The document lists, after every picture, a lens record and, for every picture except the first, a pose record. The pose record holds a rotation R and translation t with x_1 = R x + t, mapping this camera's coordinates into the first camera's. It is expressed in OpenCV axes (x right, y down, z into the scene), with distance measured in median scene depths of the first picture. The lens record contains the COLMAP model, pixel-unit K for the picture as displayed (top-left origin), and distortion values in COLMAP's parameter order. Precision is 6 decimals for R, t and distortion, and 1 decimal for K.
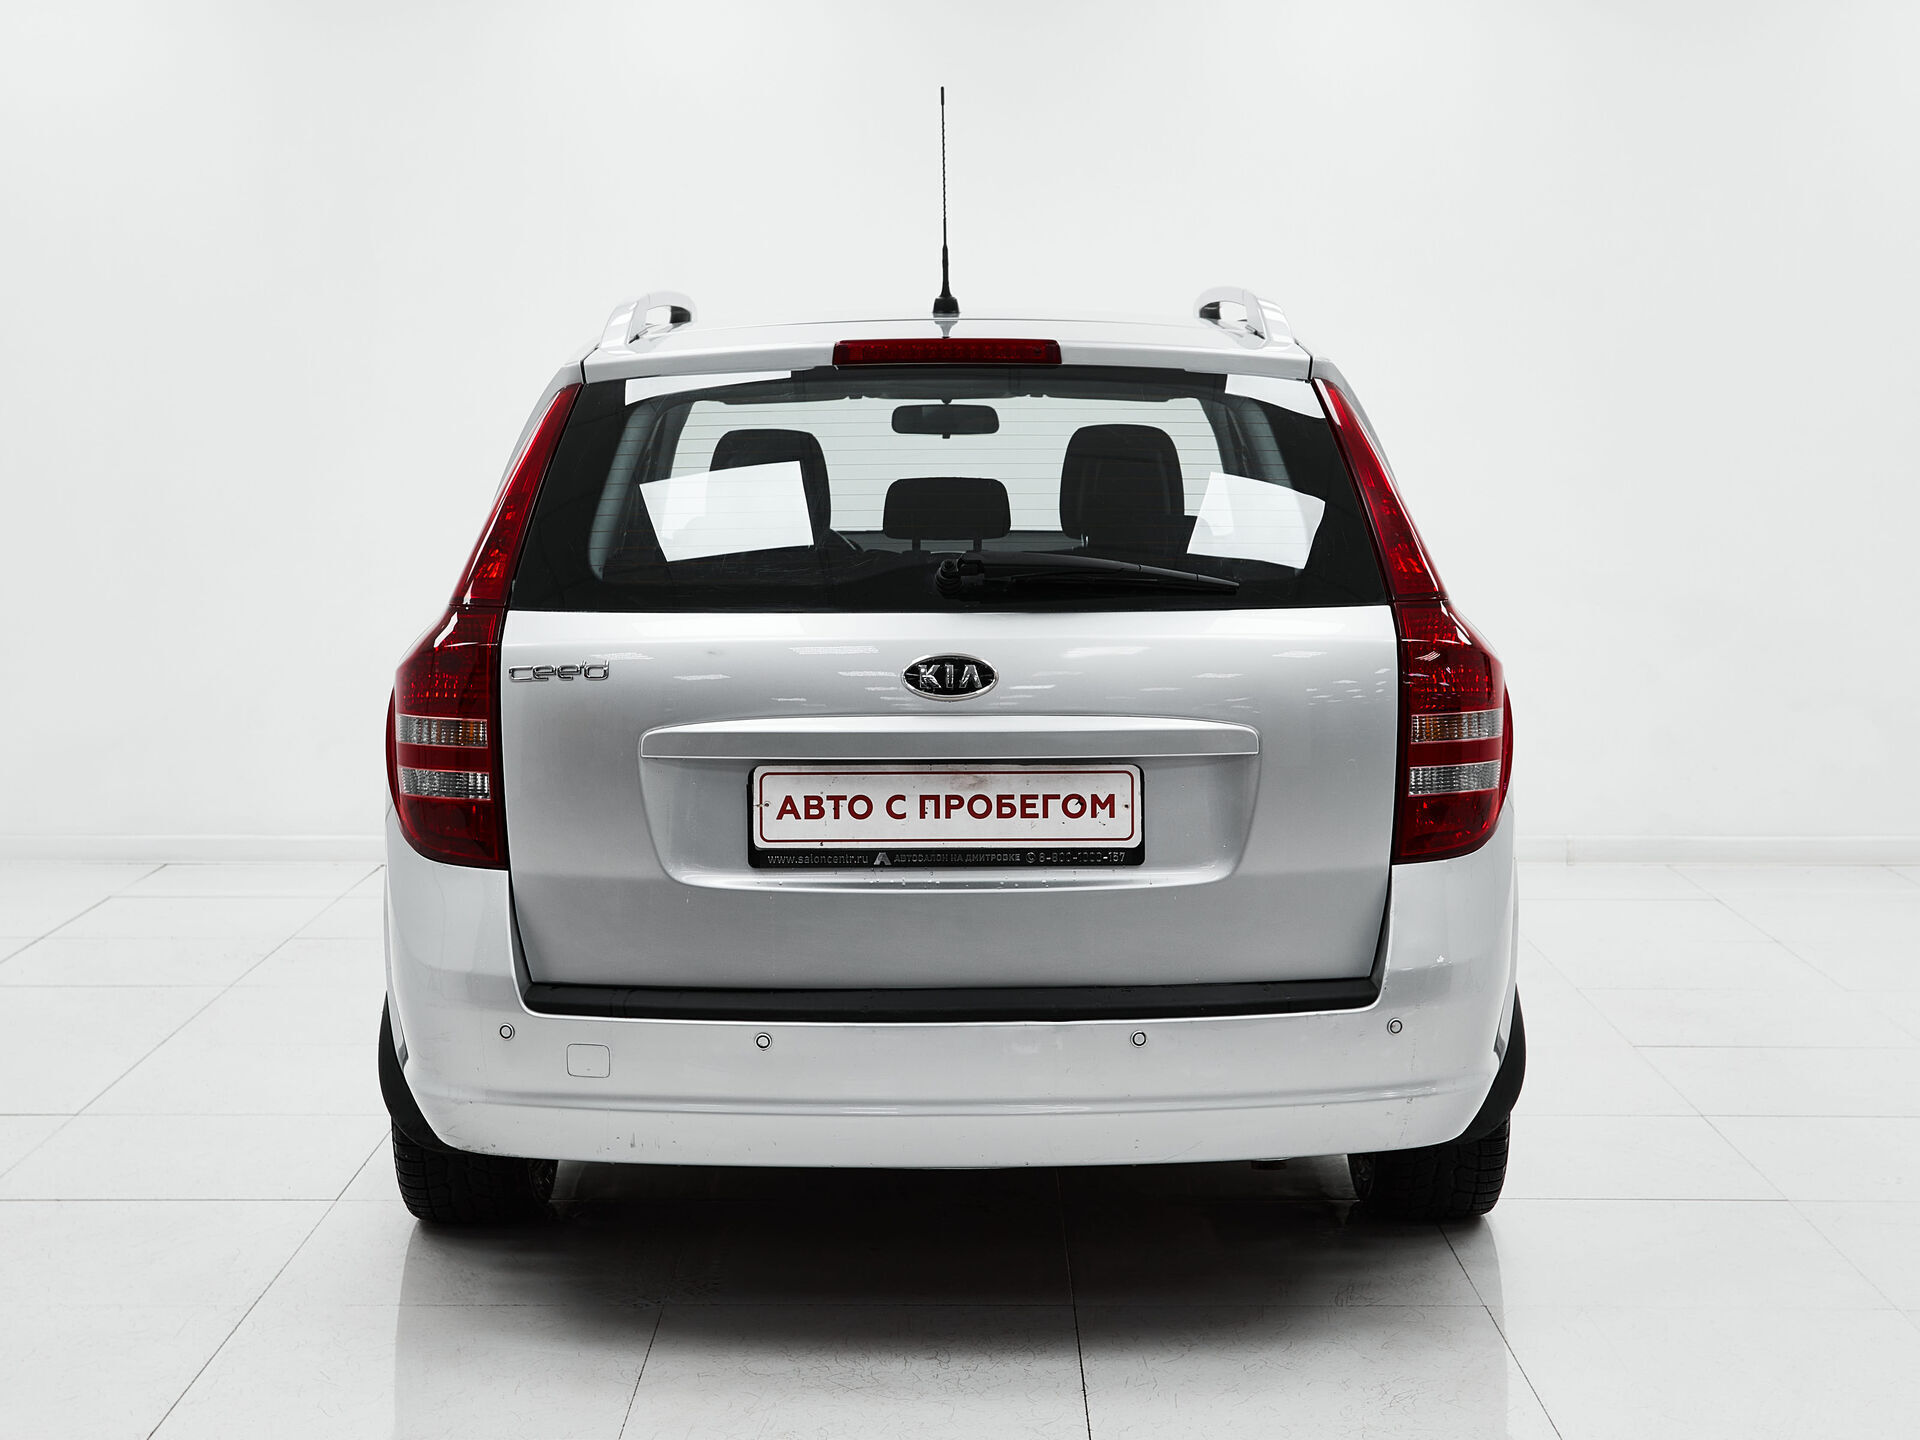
lens RADIAL K [[2518.6, 0, 966.5], [0, 2518.6, 718.9], [0, 0, 1]] dist [0.029886, 0.000000]
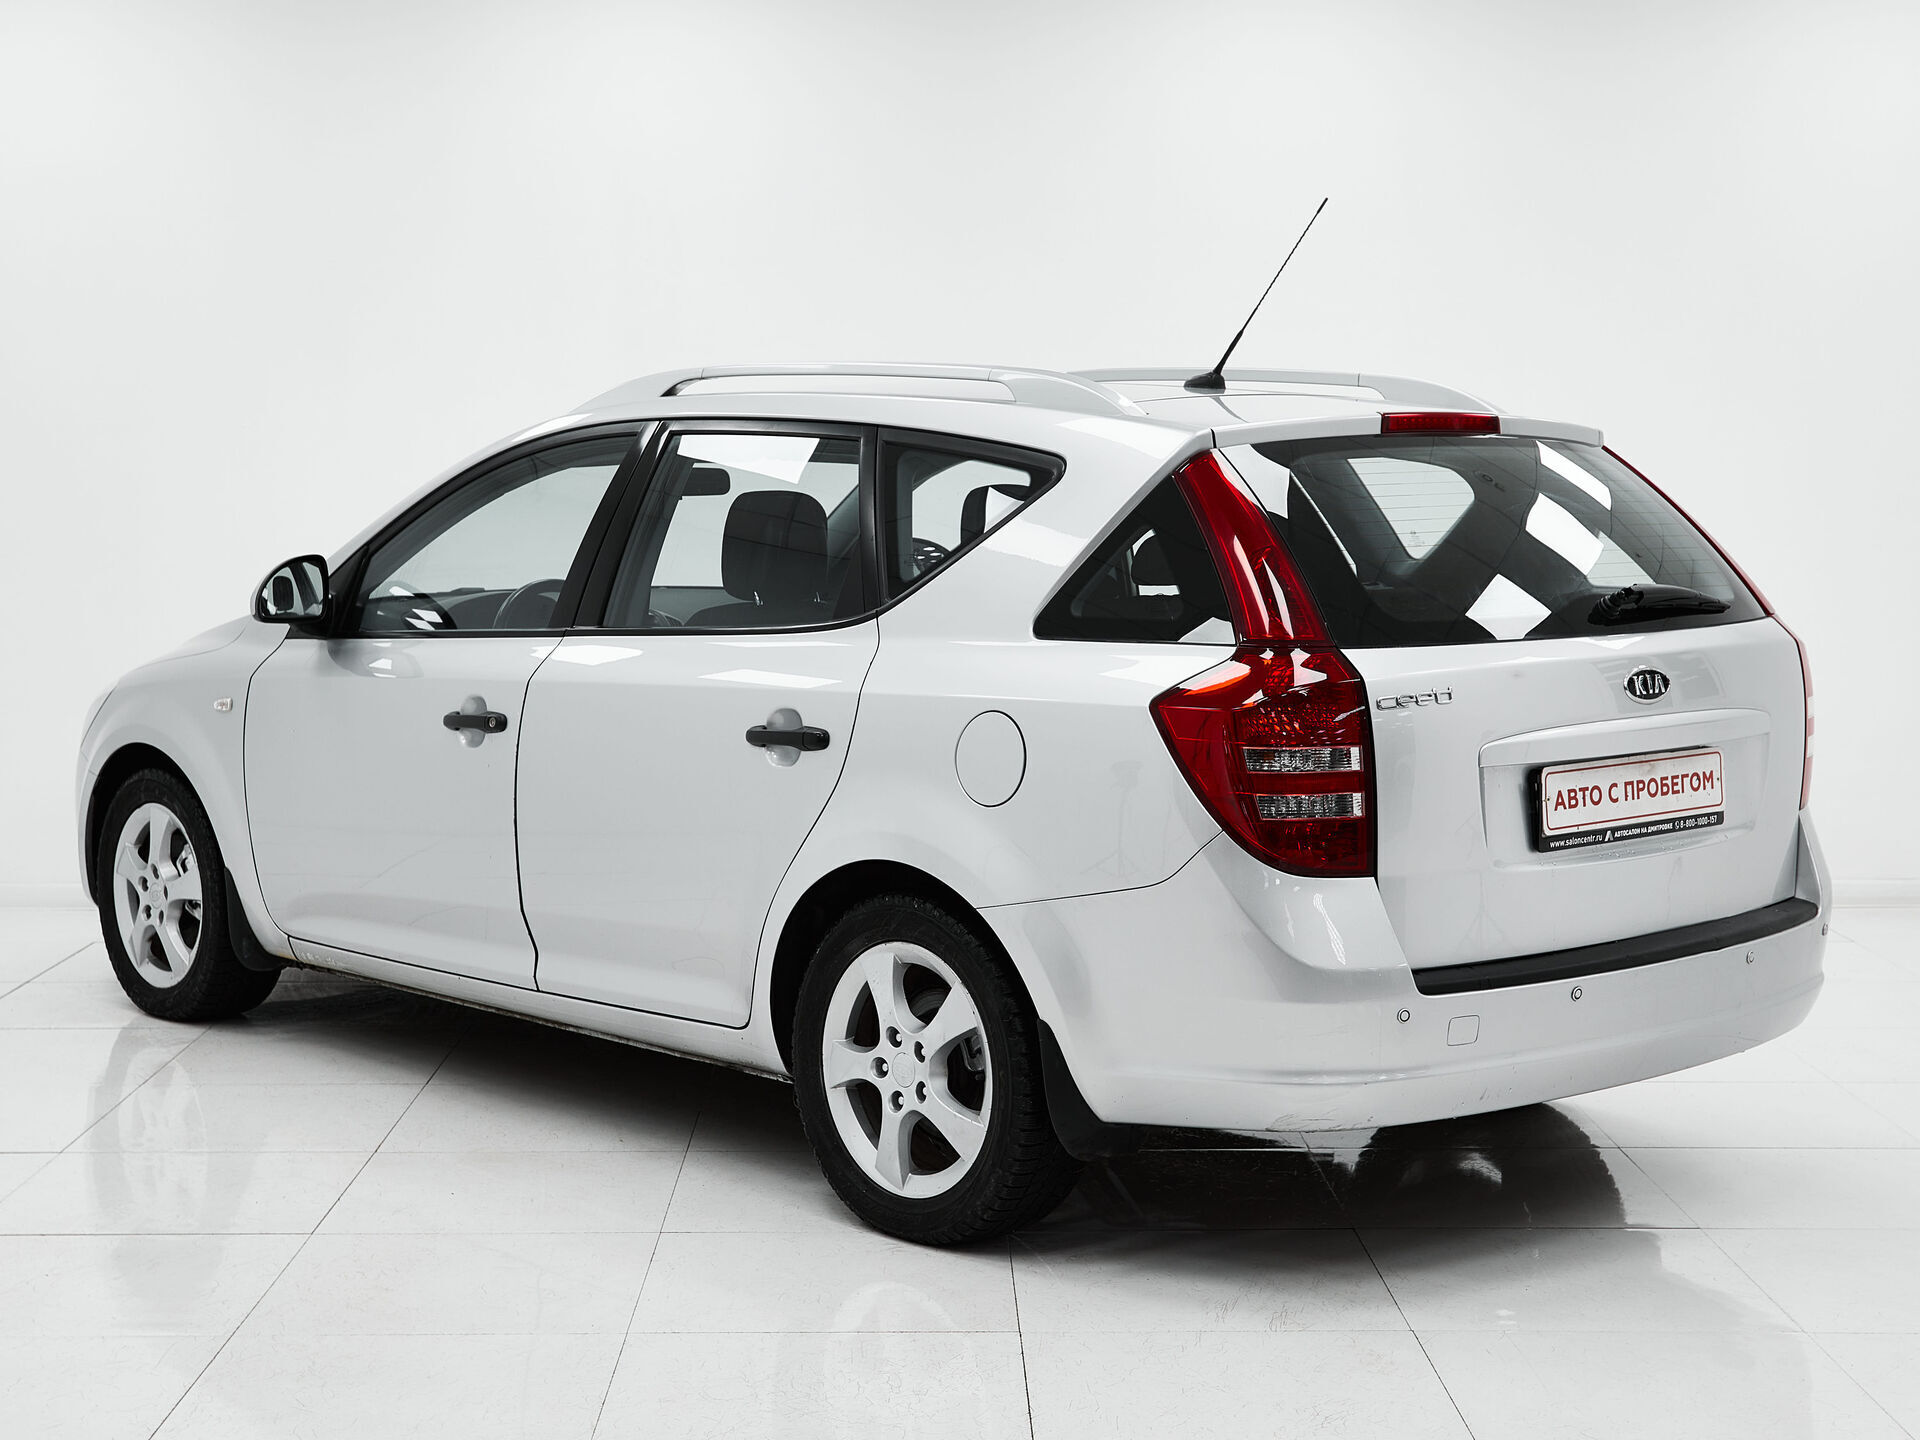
lens RADIAL K [[2518.6, 0, 954.5], [0, 2518.6, 731.0], [0, 0, 1]] dist [0.029886, 0.000000]
pose [[0.753696, -0.060191, 0.654461, -1.082814], [0.069347, 0.997522, 0.011879, -0.032677], [-0.653554, 0.036431, 0.756002, 0.272008]]
